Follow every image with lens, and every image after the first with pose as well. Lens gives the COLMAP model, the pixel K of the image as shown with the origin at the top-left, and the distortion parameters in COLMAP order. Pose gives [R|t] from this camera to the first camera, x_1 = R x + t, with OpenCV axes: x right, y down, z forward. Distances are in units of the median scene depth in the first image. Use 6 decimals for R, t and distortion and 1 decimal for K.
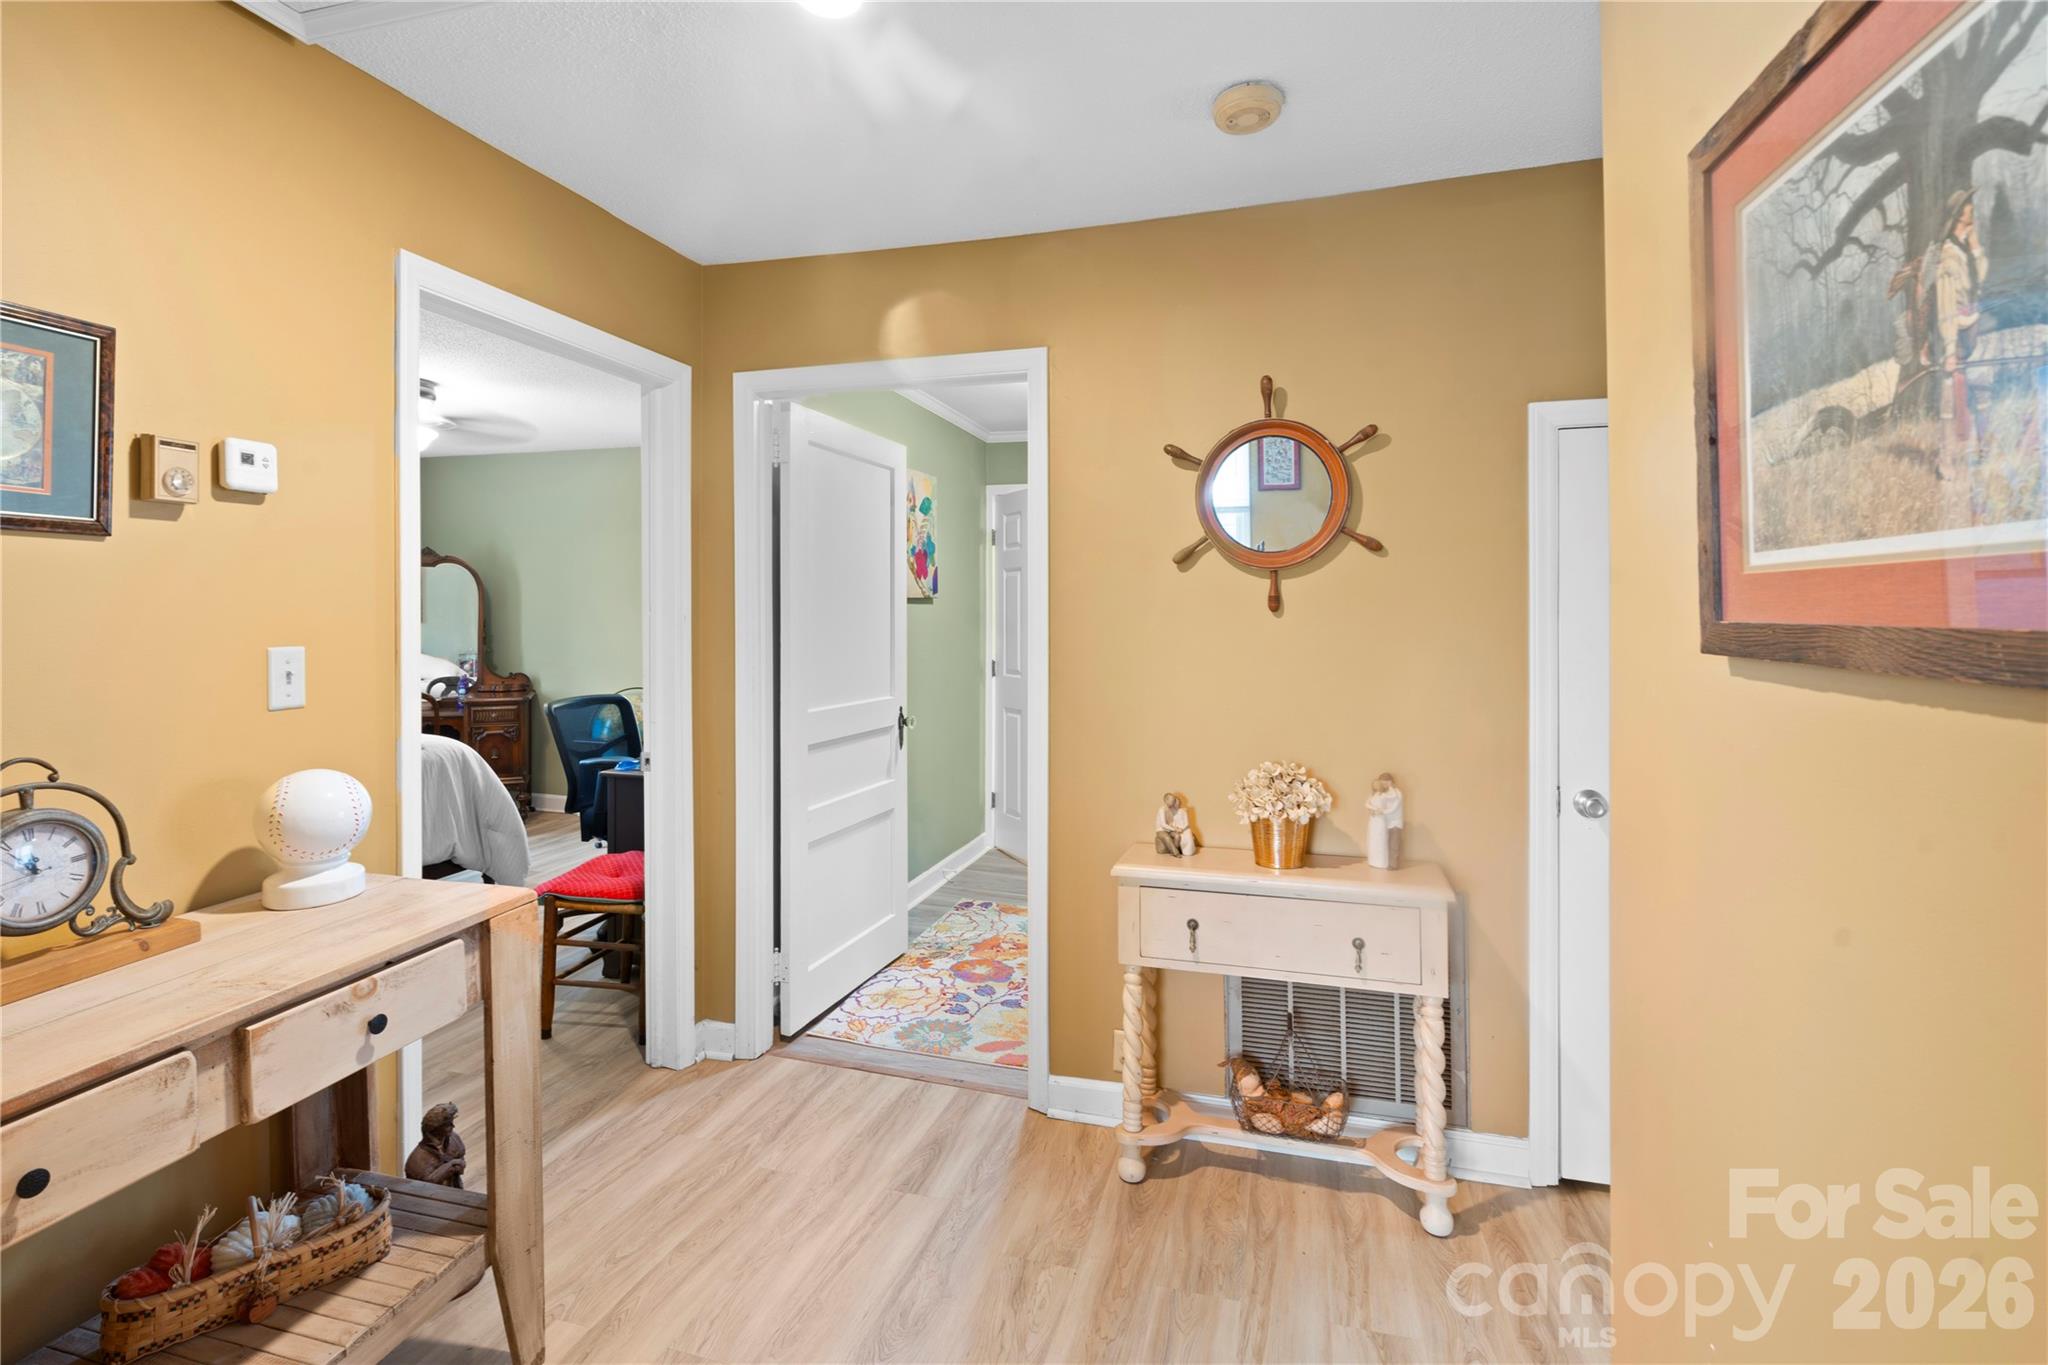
lens RADIAL K [[964.5, 0, 1019.1], [0, 964.5, 619.8], [0, 0, 1]] dist [-0.002876, 0.001620]
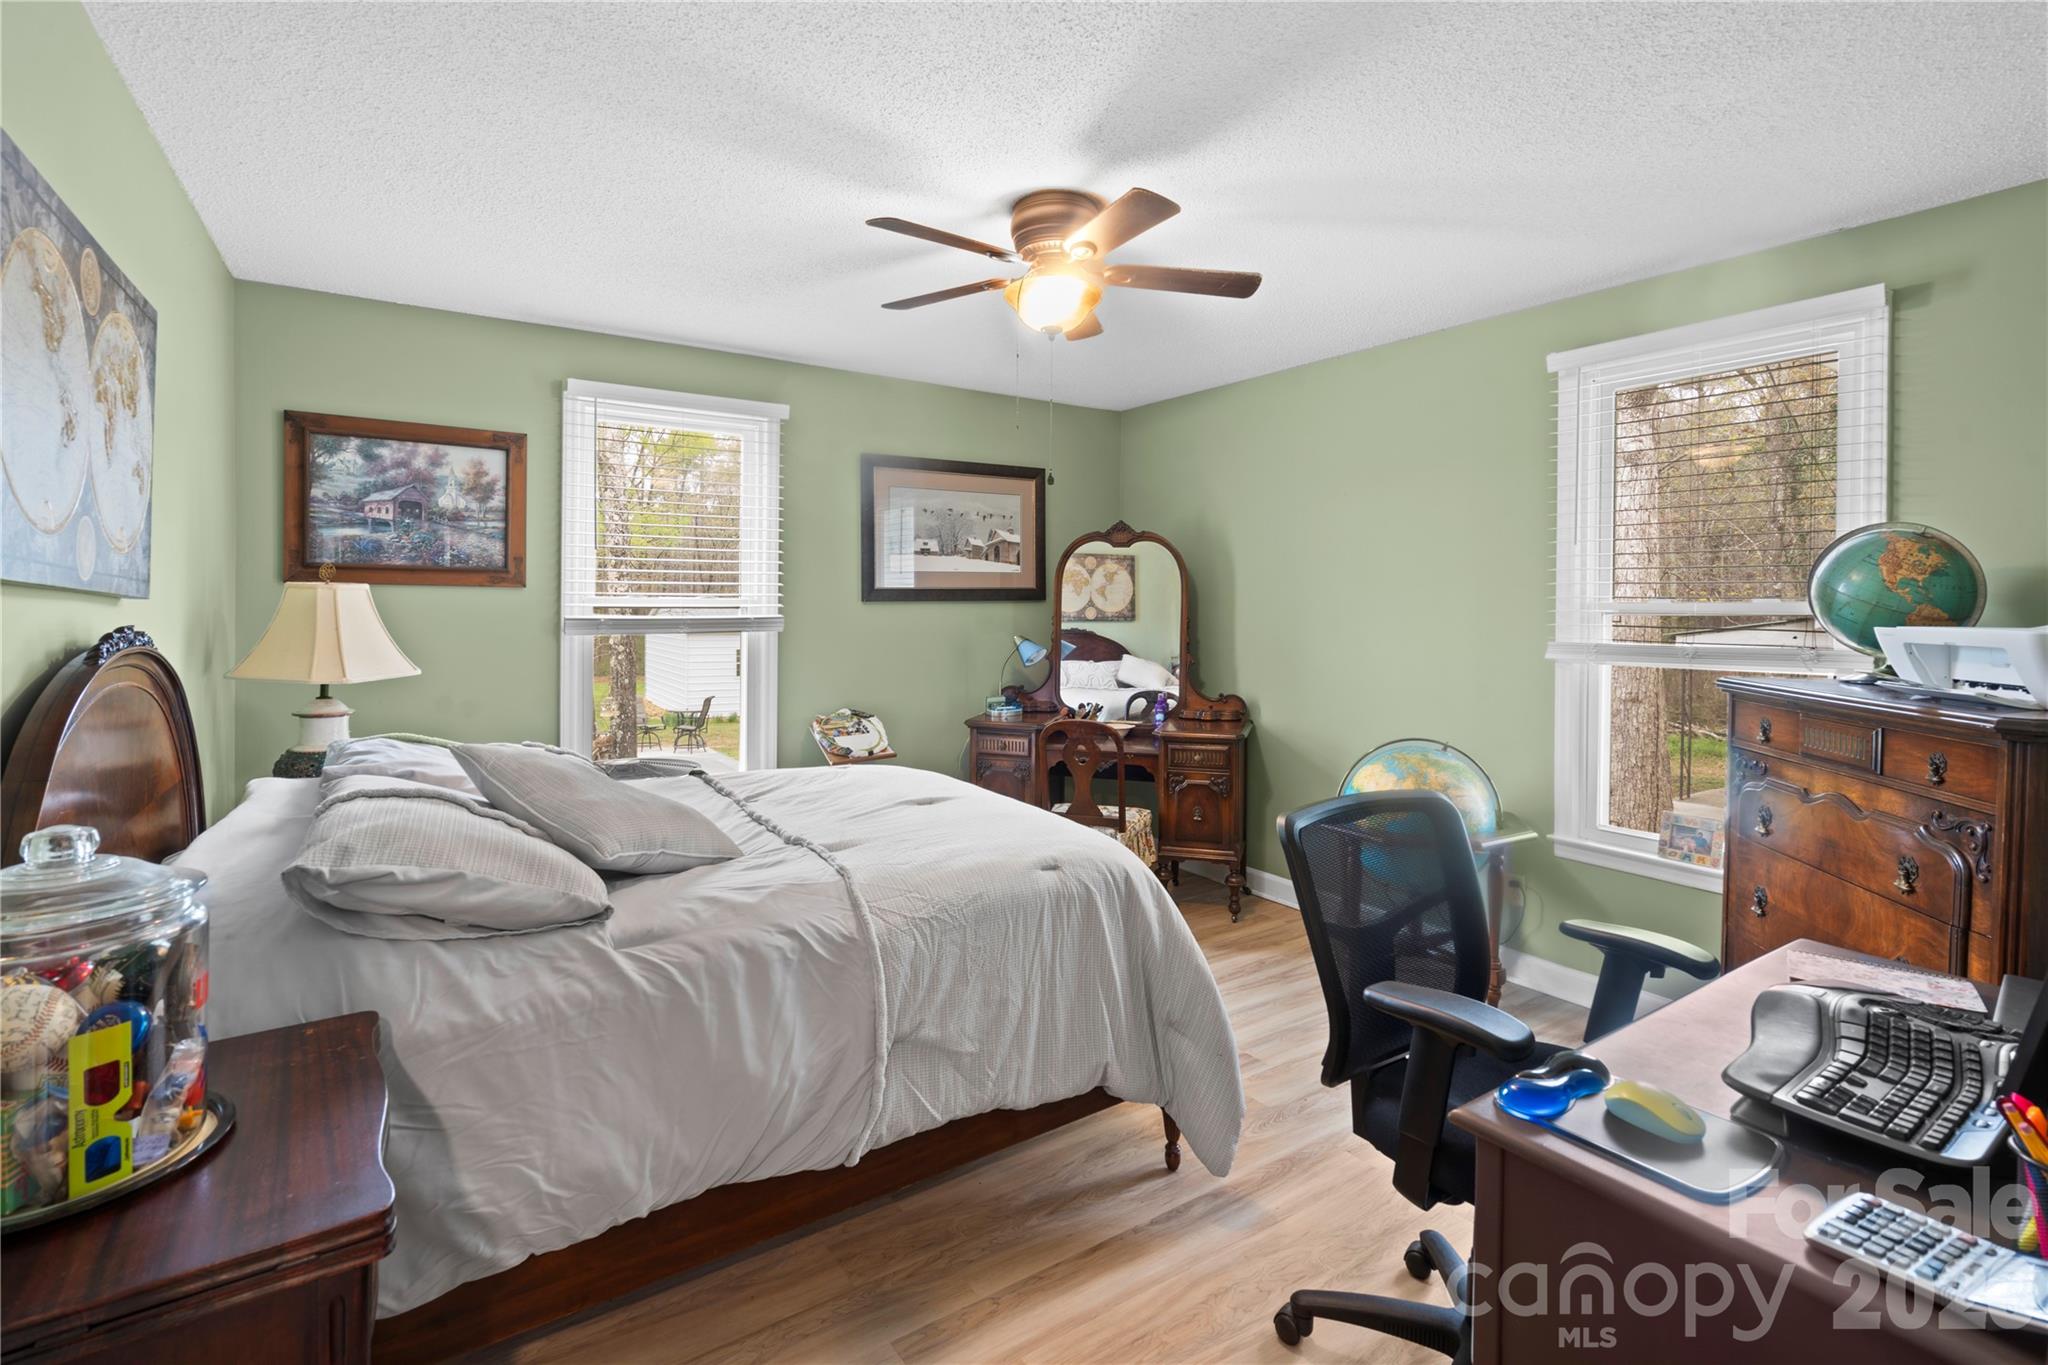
lens RADIAL K [[964.5, 0, 1019.1], [0, 964.5, 619.8], [0, 0, 1]] dist [-0.002876, 0.001620]
pose [[0.764775, 0.008834, -0.644236, -0.199720], [-0.009032, 0.999955, 0.002990, 0.000057], [0.644234, 0.003532, 0.764821, 0.391112]]
